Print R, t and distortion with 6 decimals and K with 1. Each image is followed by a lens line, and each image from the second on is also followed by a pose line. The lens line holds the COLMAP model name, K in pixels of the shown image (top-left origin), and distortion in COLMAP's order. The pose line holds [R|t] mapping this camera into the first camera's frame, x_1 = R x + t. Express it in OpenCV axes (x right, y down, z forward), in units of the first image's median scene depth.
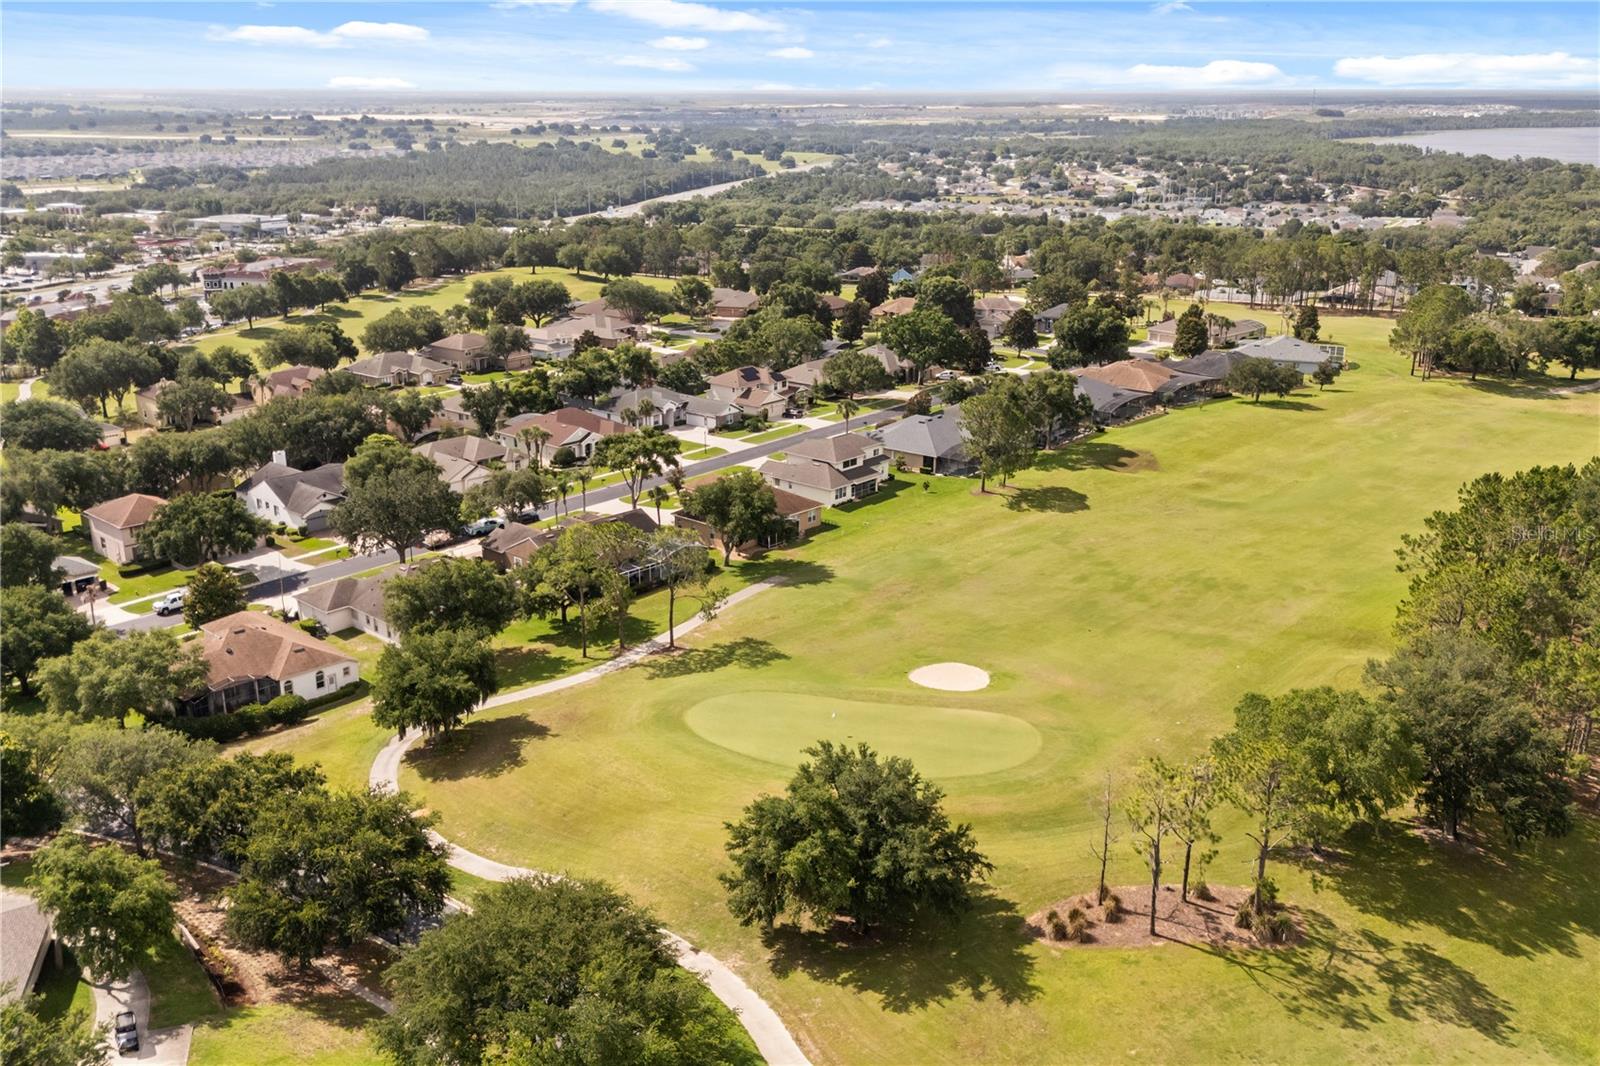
lens RADIAL K [[1462.6, 0, 800.0], [0, 1462.6, 533.0], [0, 0, 1]] dist [0.106413, -0.130255]
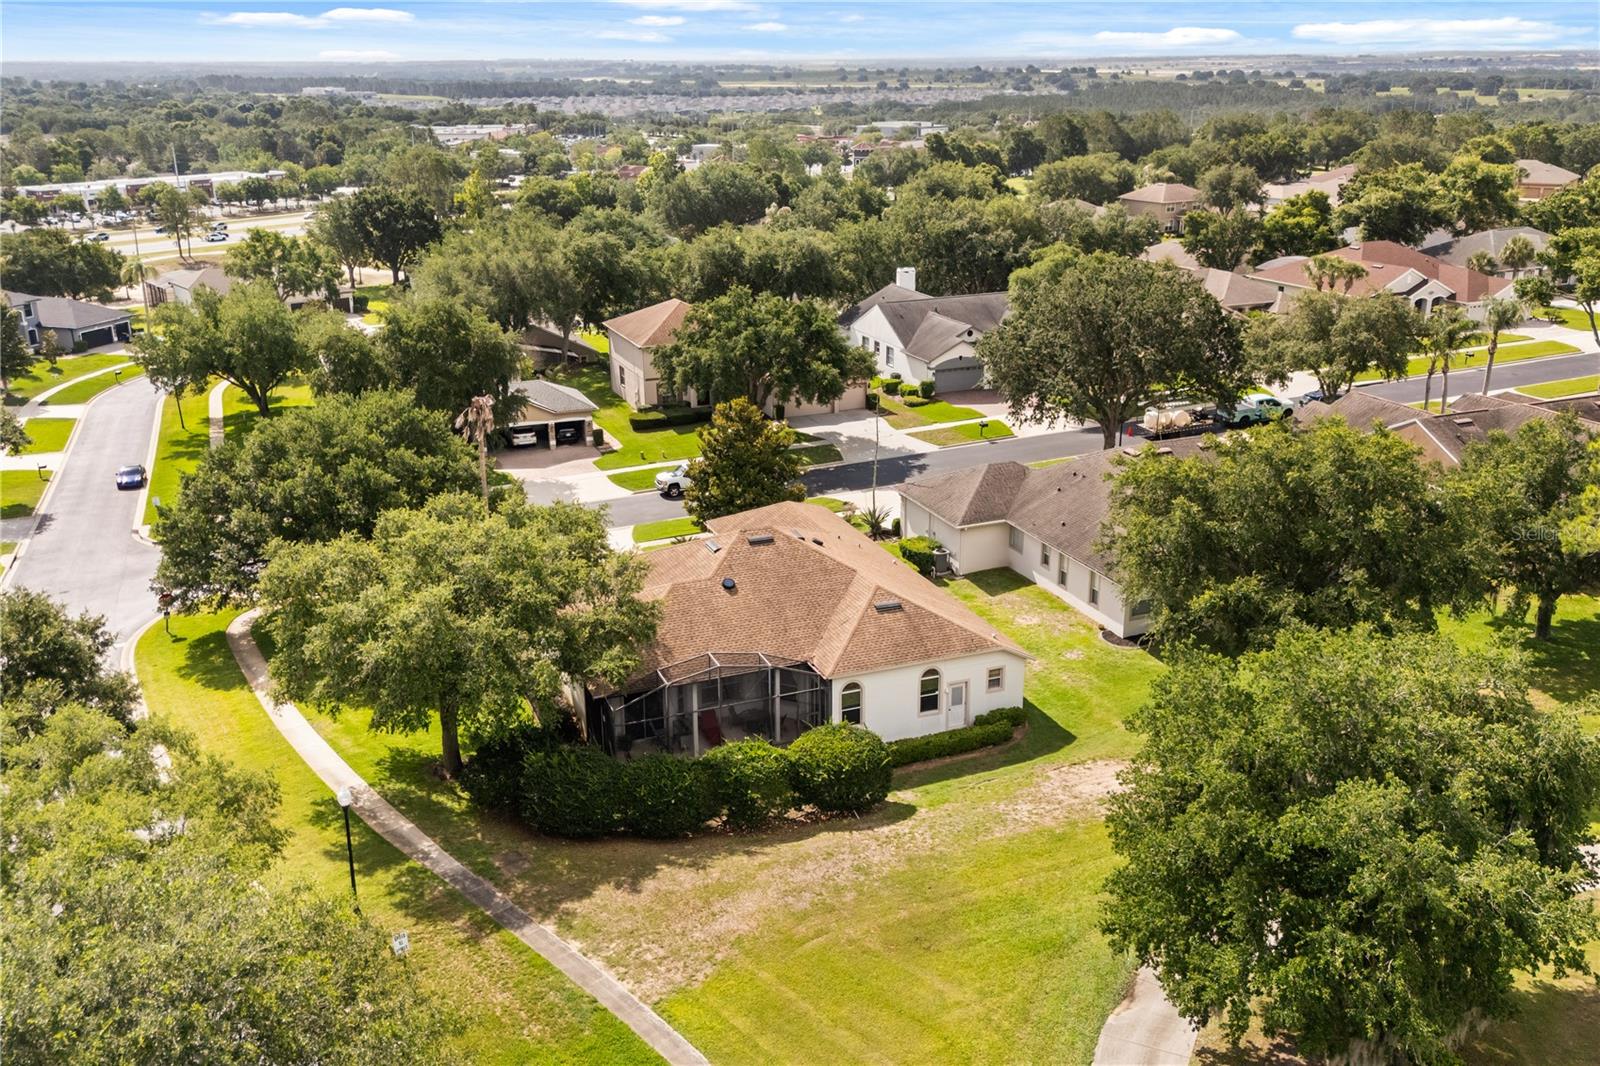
lens RADIAL K [[1462.6, 0, 800.0], [0, 1462.6, 533.0], [0, 0, 1]] dist [0.106413, -0.130255]
pose [[0.912186, 0.126102, -0.389891, -0.167405], [-0.115184, 0.992015, 0.051361, 0.033563], [0.393255, -0.001942, 0.919428, 0.502244]]
